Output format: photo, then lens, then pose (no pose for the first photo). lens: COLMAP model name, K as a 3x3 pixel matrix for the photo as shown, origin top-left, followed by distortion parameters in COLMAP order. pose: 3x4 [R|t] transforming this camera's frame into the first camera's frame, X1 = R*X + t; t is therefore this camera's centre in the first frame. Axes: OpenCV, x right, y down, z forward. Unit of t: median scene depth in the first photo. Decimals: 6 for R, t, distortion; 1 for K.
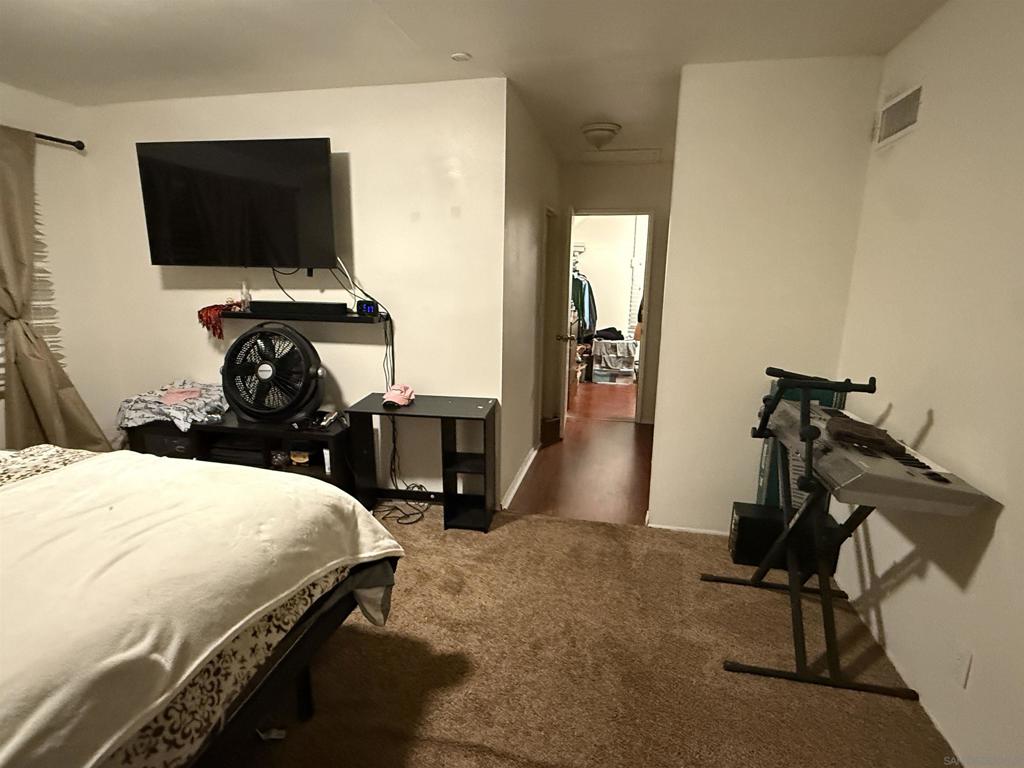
lens RADIAL K [[528.1, 0, 511.7], [0, 528.1, 386.6], [0, 0, 1]] dist [0.000478, -0.000505]
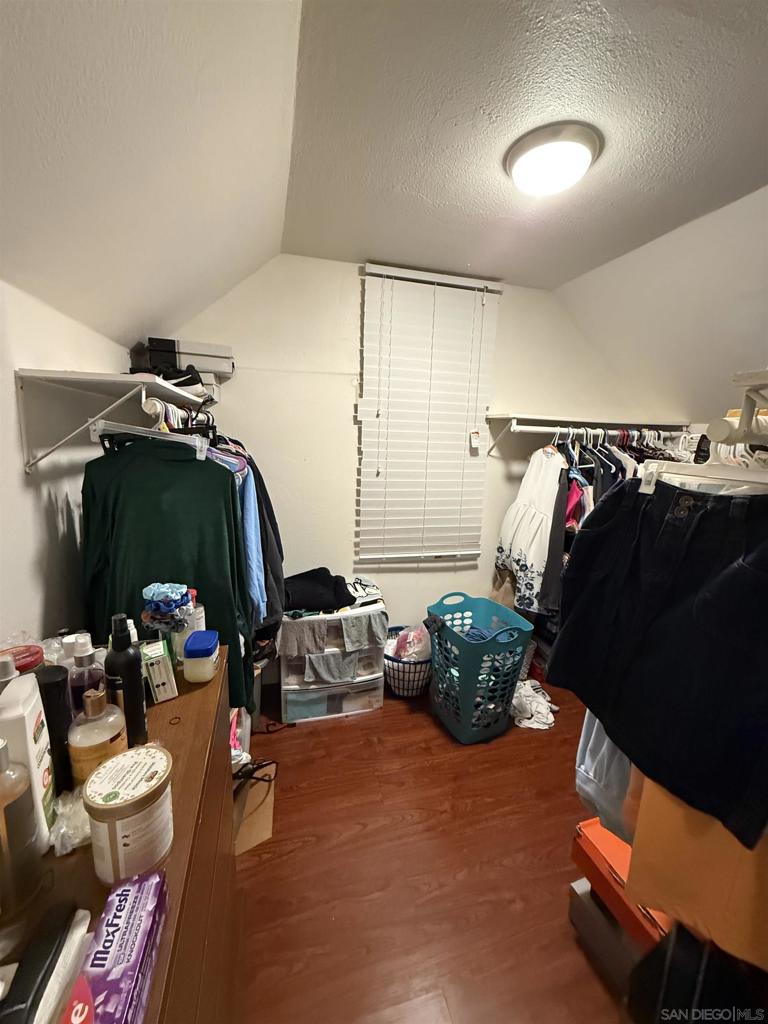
lens RADIAL K [[411.5, 0, 383.0], [0, 411.5, 512.0], [0, 0, 1]] dist [-0.000156, -0.000008]
pose [[0.889531, -0.071579, 0.451233, 0.225594], [0.079383, 0.996843, 0.001637, -0.365296], [-0.449926, 0.034364, 0.892405, 1.664453]]
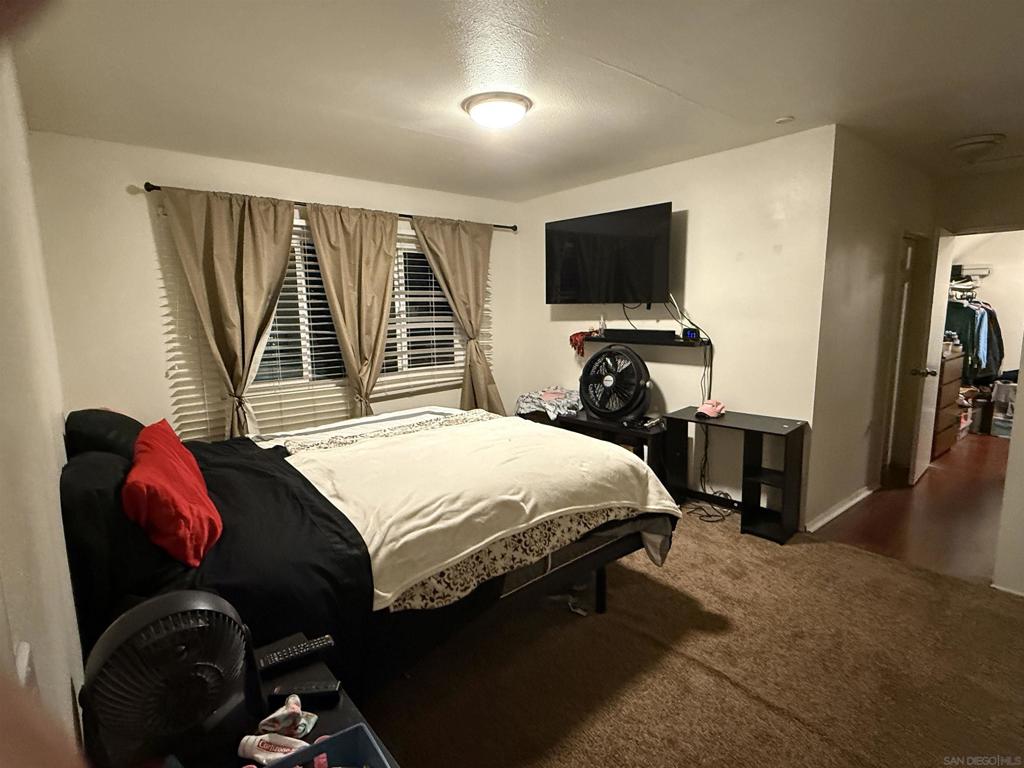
lens RADIAL K [[528.1, 0, 508.9], [0, 528.1, 386.7], [0, 0, 1]] dist [0.000478, -0.000505]
pose [[0.789572, 0.067170, -0.609970, 0.142564], [-0.107160, 0.993811, -0.029274, 0.049954], [0.604229, 0.088479, 0.791883, -0.195434]]
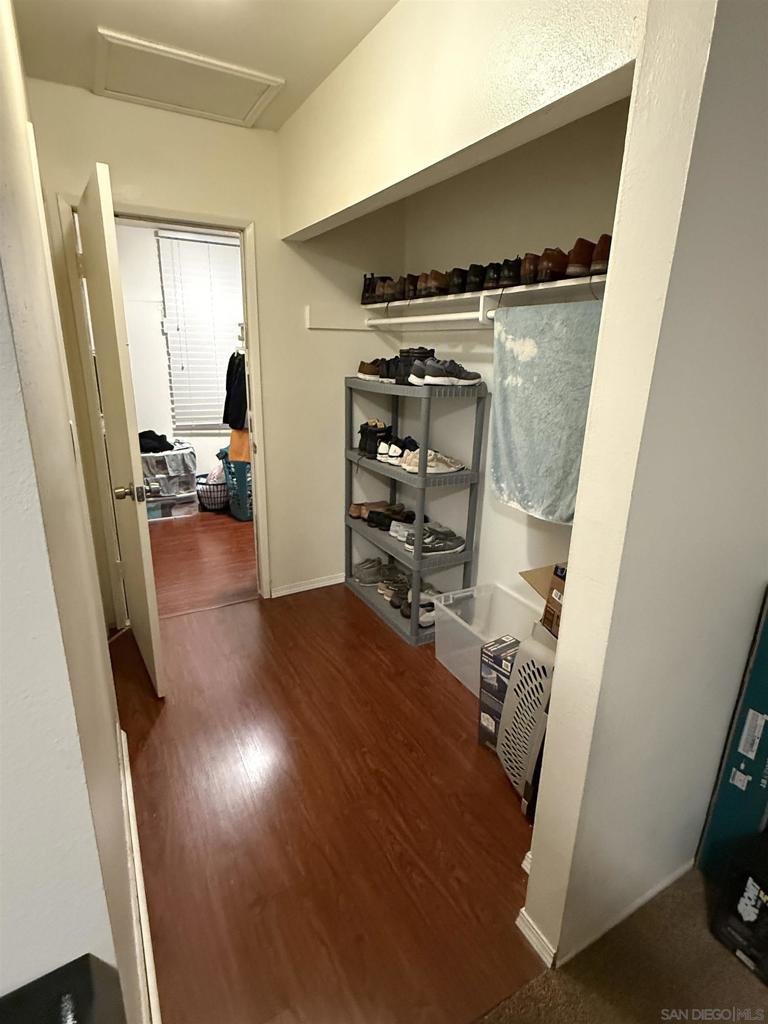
lens RADIAL K [[528.1, 0, 385.0], [0, 528.1, 513.8], [0, 0, 1]] dist [0.000478, -0.000505]
pose [[0.746882, -0.191559, 0.636768, -0.048705], [0.126035, 0.981030, 0.147294, -0.172337], [-0.652904, -0.029756, 0.756856, 0.793868]]
